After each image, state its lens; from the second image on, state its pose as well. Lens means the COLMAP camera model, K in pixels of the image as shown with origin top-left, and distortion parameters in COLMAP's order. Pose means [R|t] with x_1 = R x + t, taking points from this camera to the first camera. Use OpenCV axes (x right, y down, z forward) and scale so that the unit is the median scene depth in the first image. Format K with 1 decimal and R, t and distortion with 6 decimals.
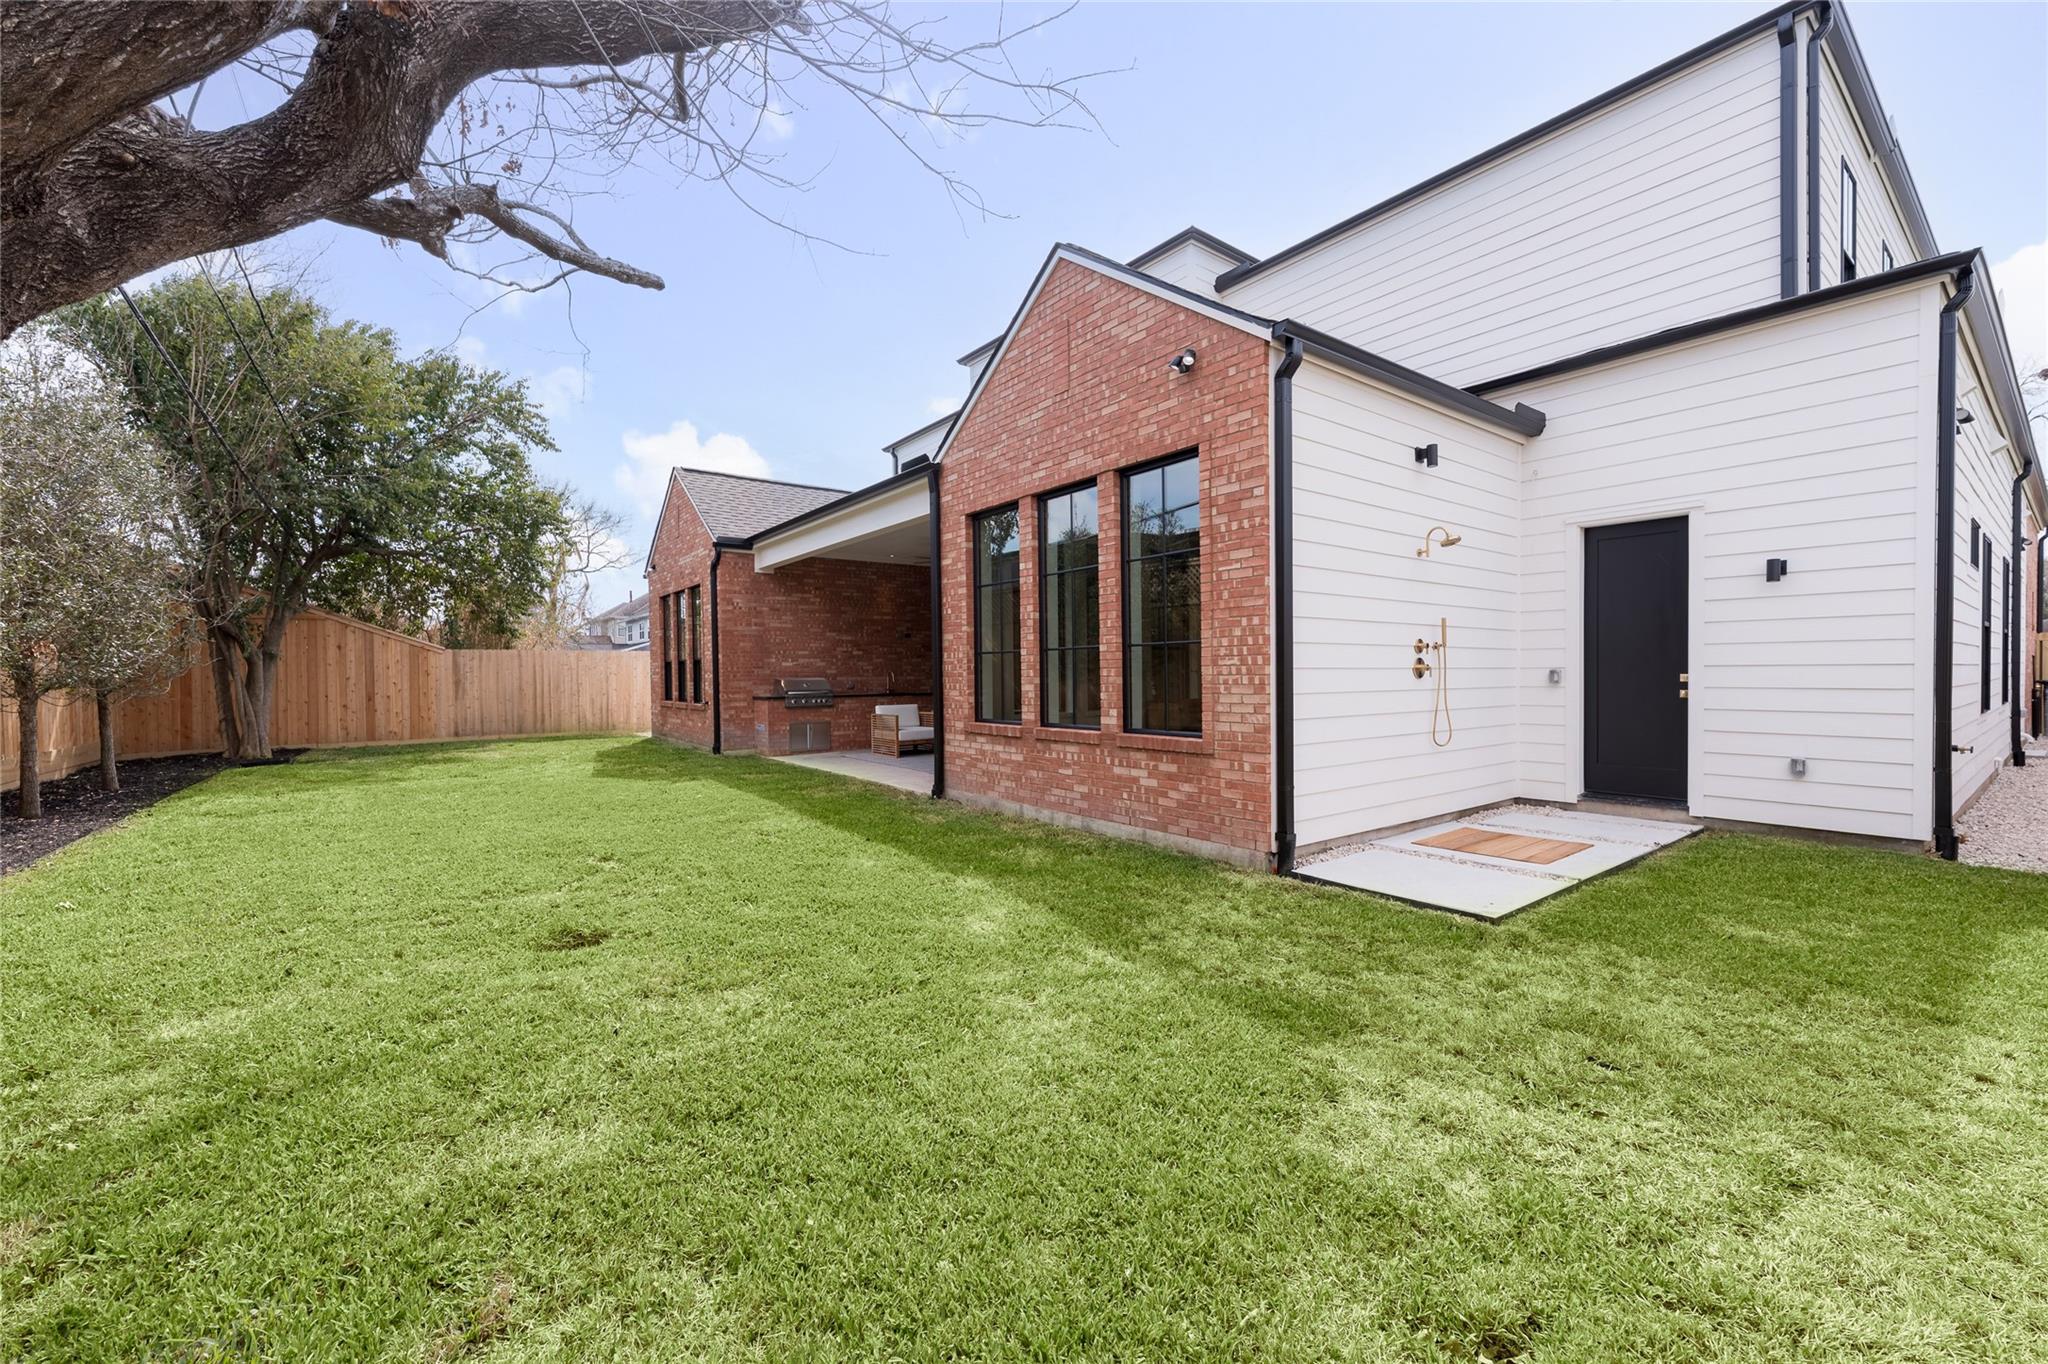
lens RADIAL K [[812.6, 0, 1018.4], [0, 812.6, 683.0], [0, 0, 1]] dist [0.007815, 0.000165]
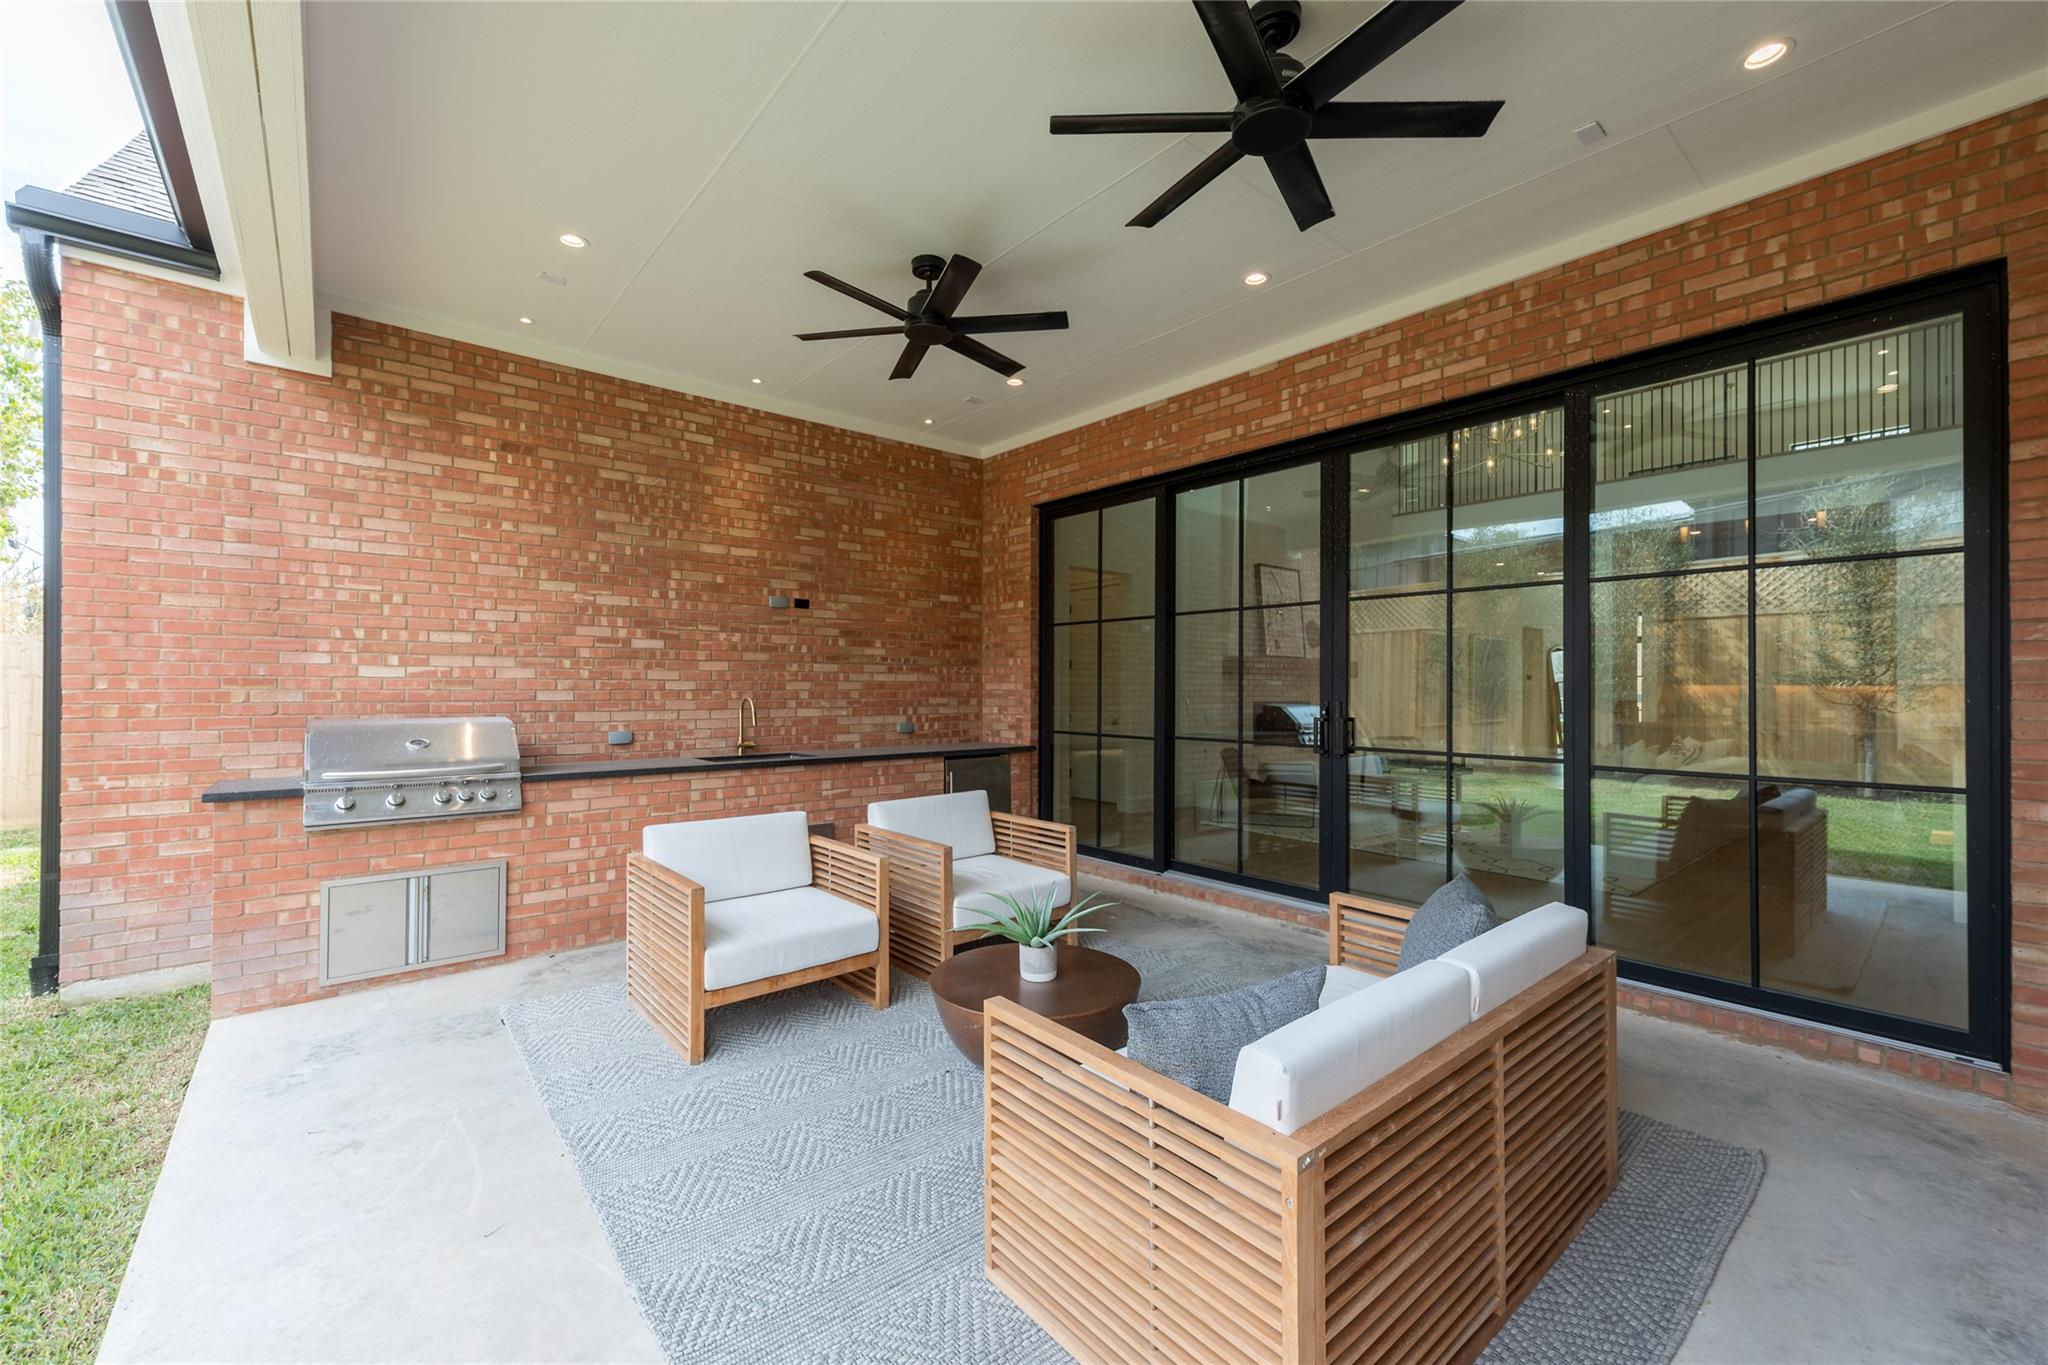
lens RADIAL K [[812.6, 0, 1046.0], [0, 812.6, 681.9], [0, 0, 1]] dist [0.007815, 0.000165]
pose [[0.998200, 0.015640, 0.057898, -0.046139], [-0.014673, 0.999746, -0.017082, -0.017731], [-0.058150, 0.016202, 0.998176, 0.661737]]
